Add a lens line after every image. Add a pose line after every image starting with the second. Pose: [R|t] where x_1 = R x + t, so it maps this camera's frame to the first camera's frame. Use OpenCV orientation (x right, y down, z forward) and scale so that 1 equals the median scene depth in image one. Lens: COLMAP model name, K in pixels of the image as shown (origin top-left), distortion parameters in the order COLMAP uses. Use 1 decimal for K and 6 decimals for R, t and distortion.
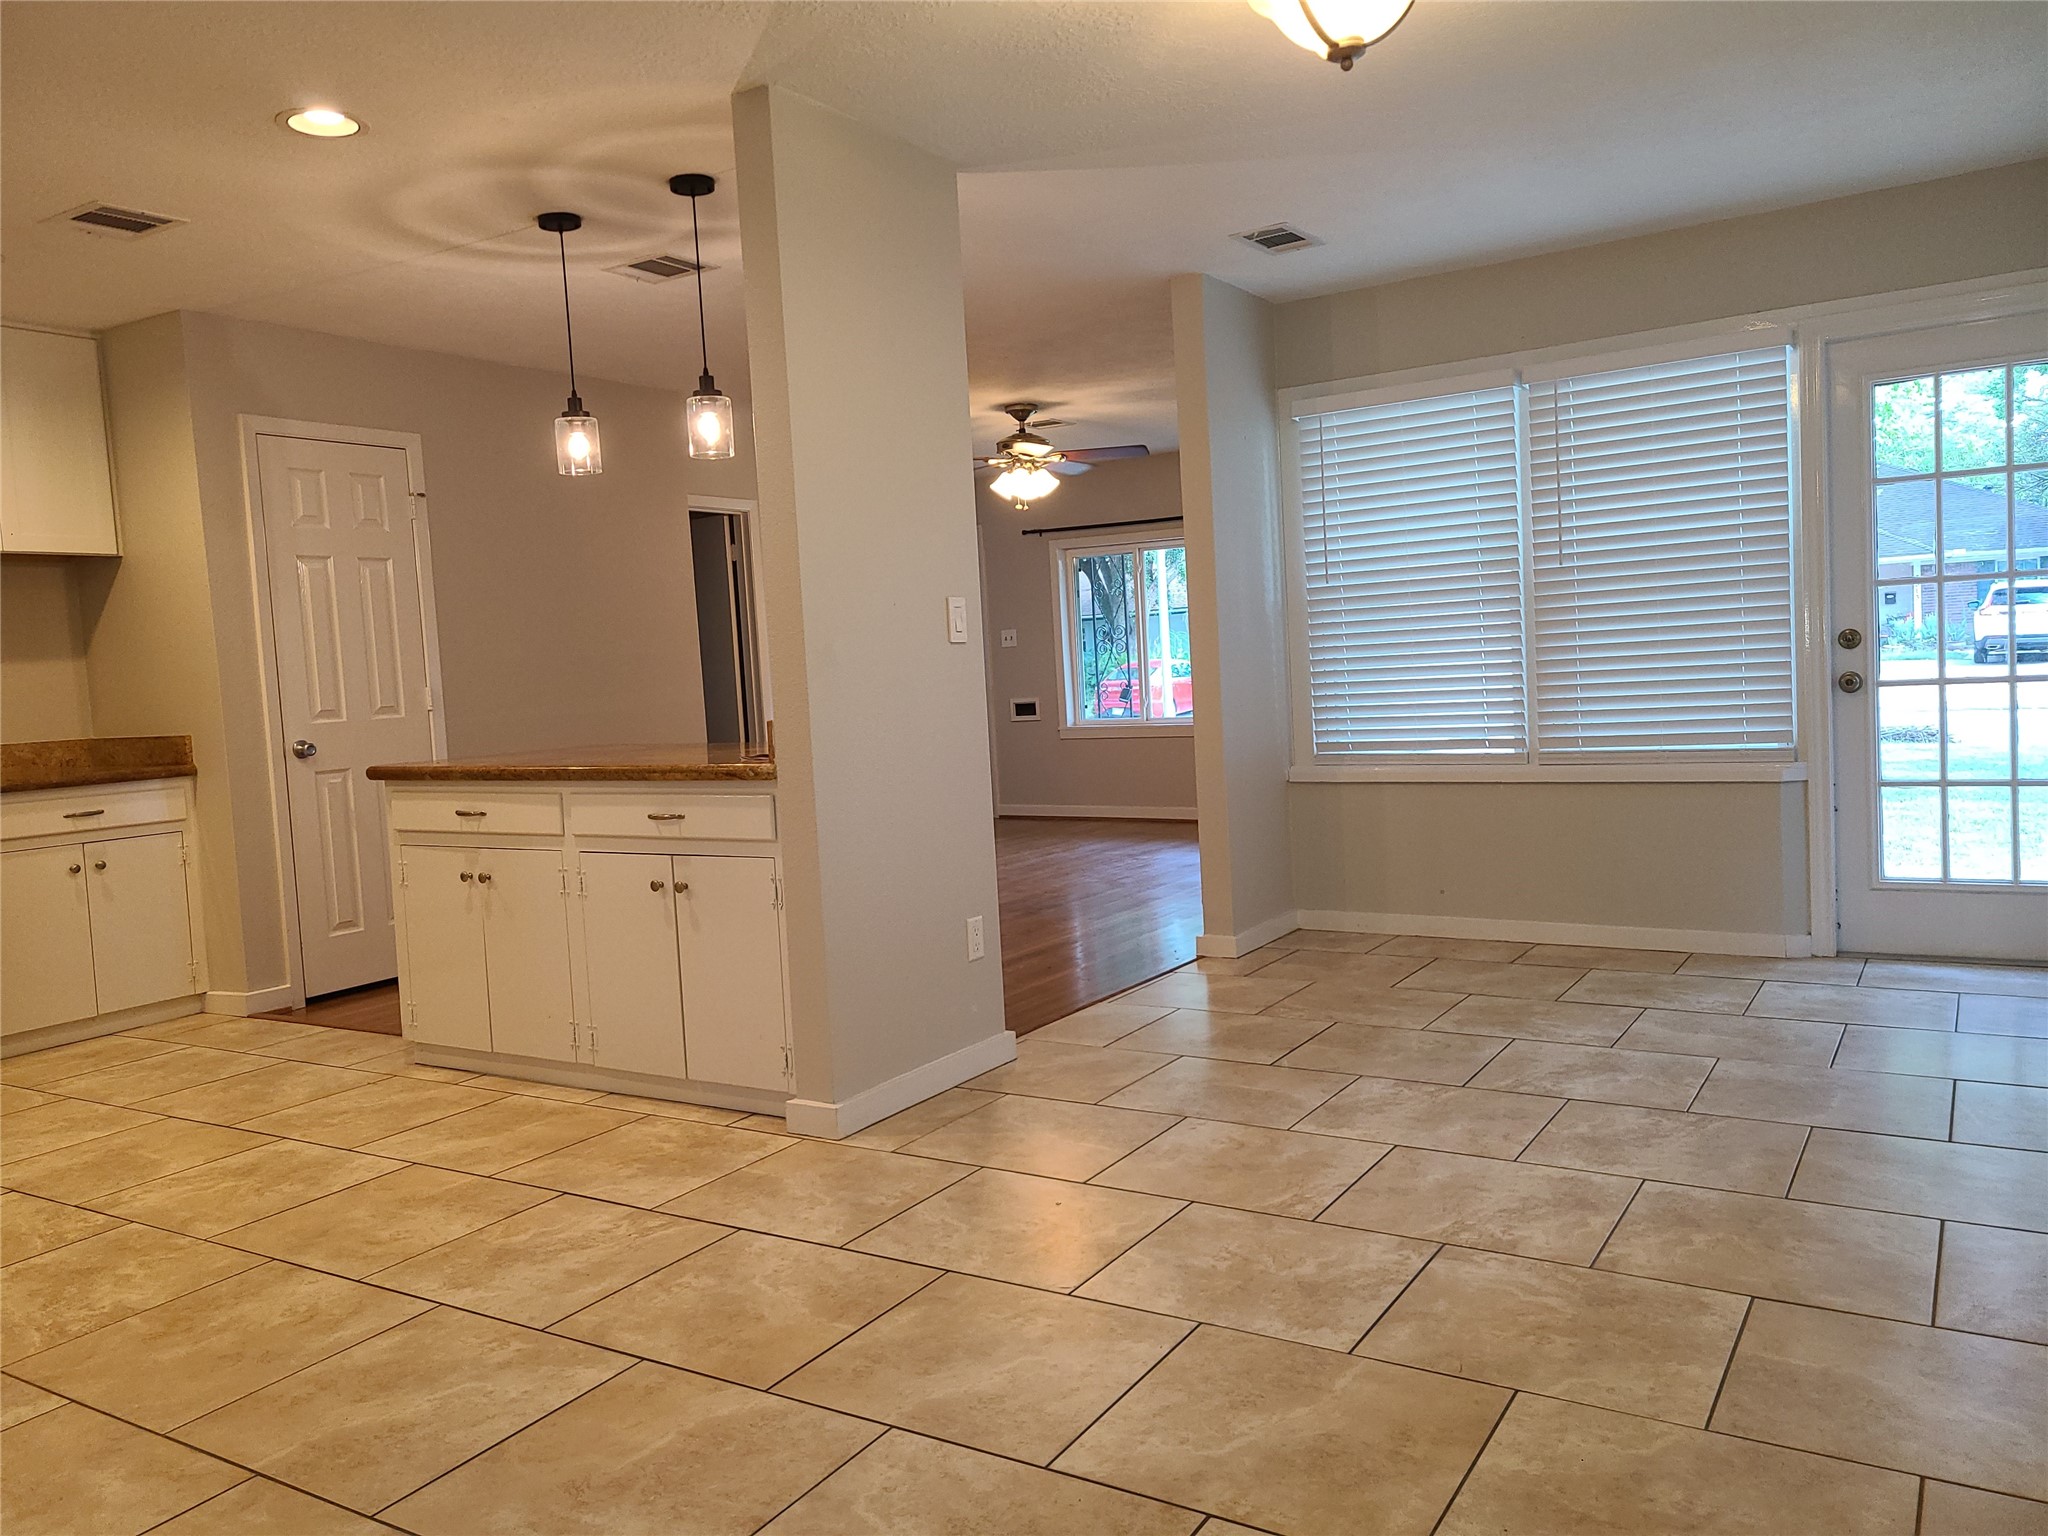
lens RADIAL K [[1519.3, 0, 991.0], [0, 1519.3, 759.7], [0, 0, 1]] dist [0.065809, -0.050584]
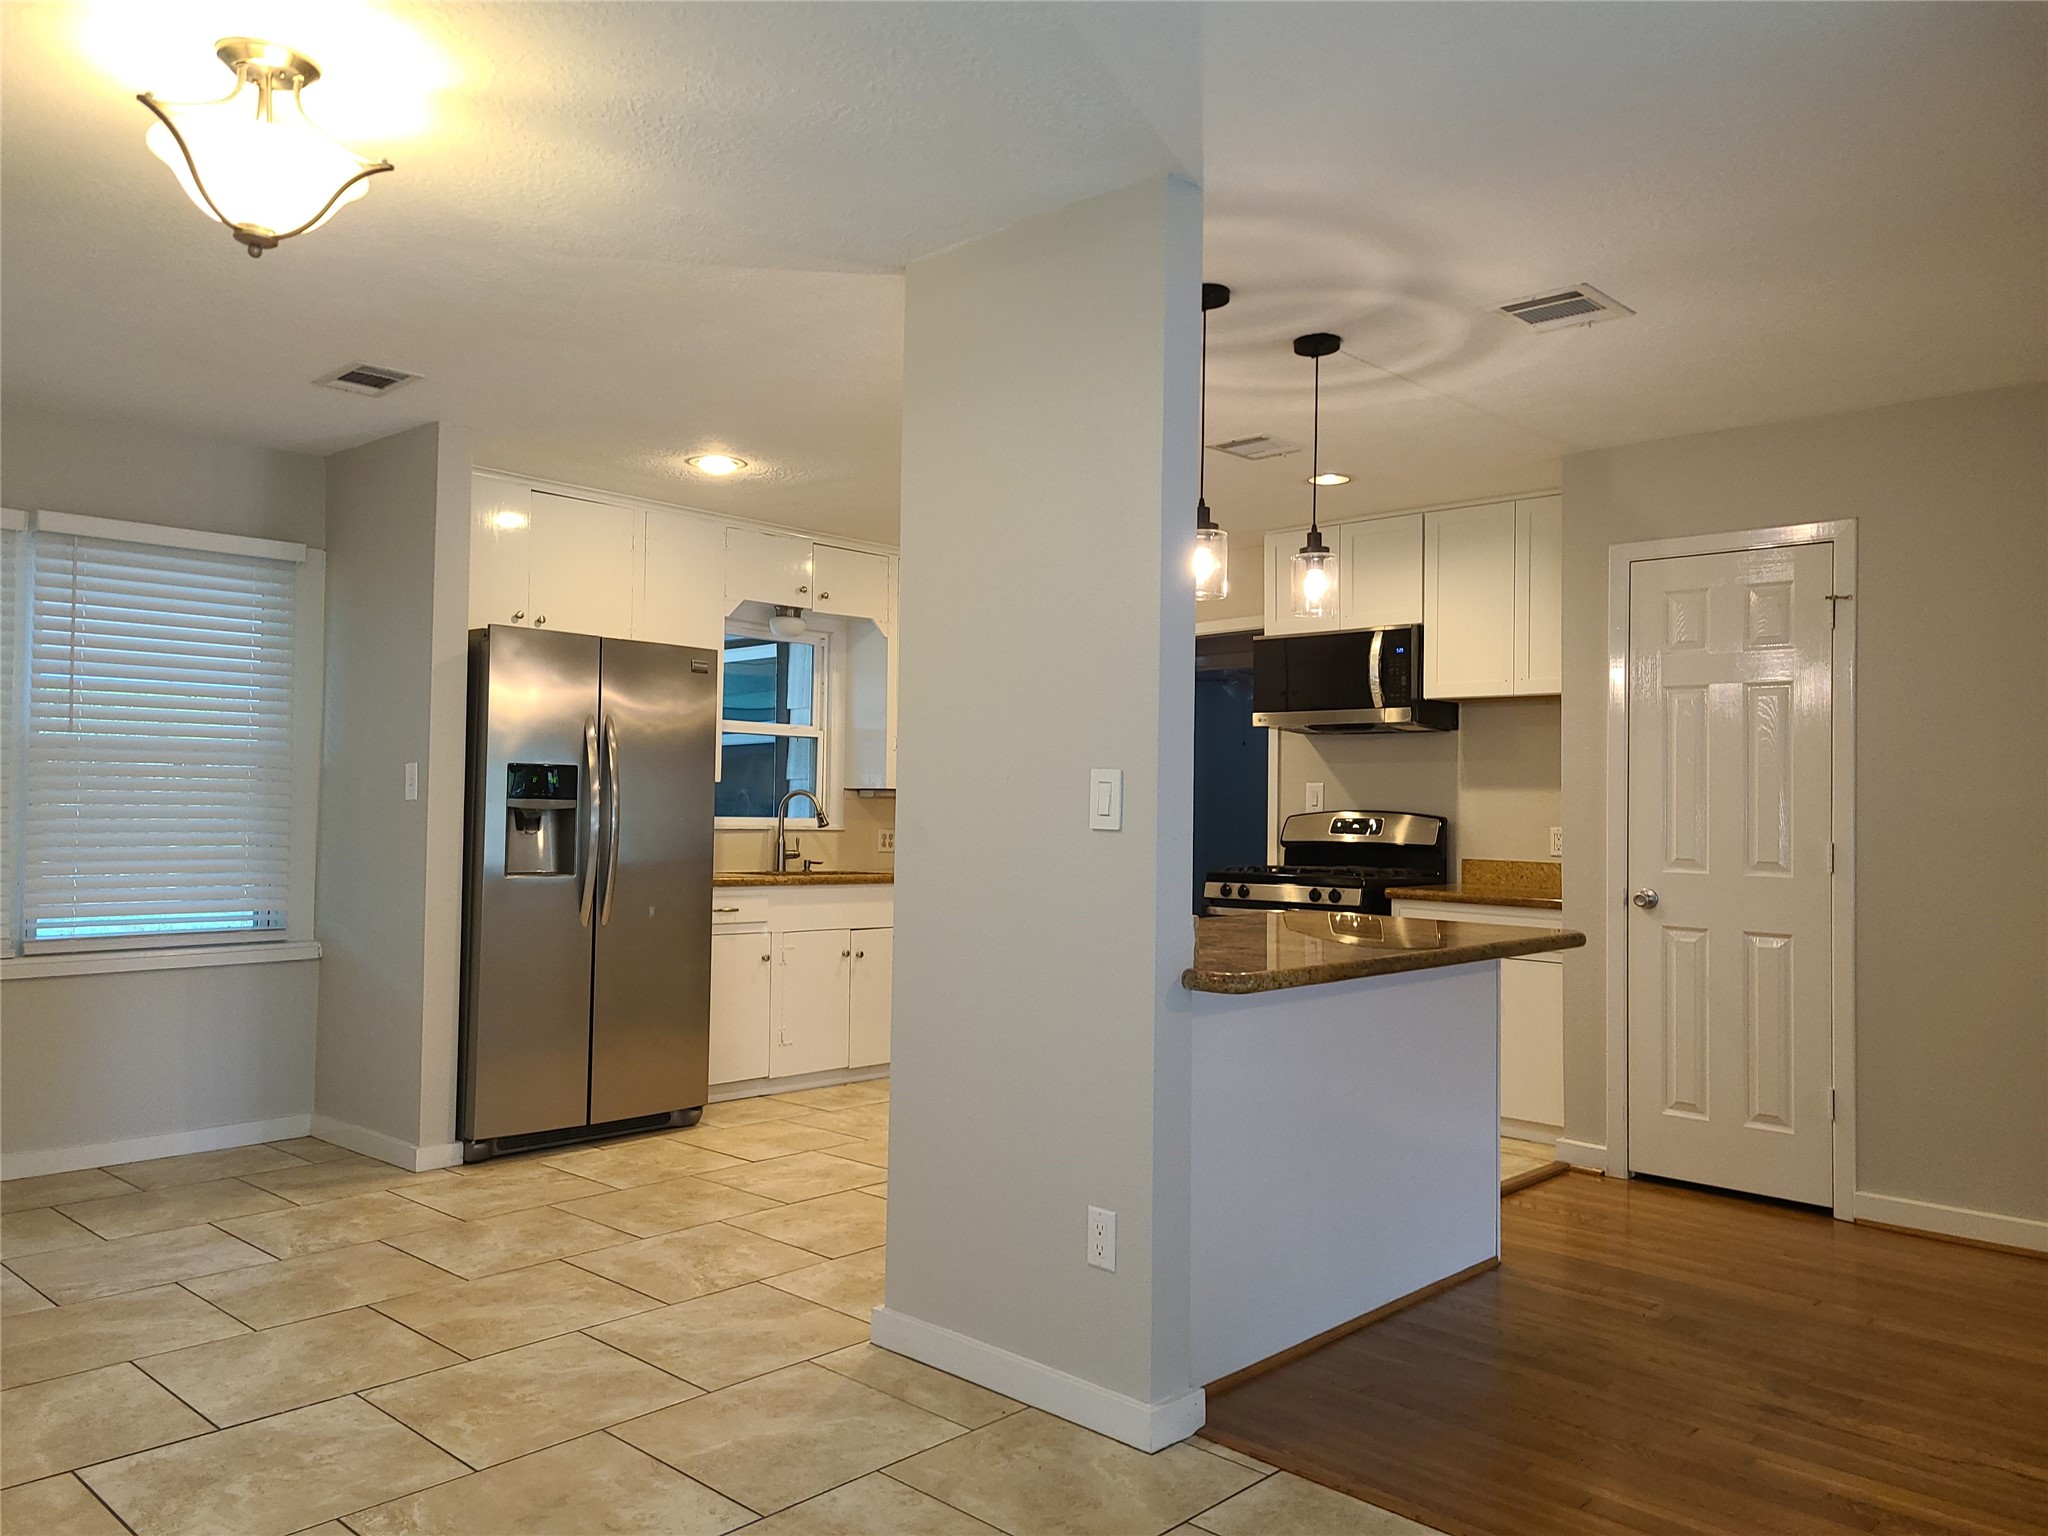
lens RADIAL K [[1519.3, 0, 991.0], [0, 1519.3, 759.7], [0, 0, 1]] dist [0.065809, -0.050584]
pose [[-0.186158, 0.025873, -0.982179, 0.947458], [-0.068817, 0.996855, 0.039303, -0.179549], [0.980107, 0.074908, -0.183792, 1.426230]]
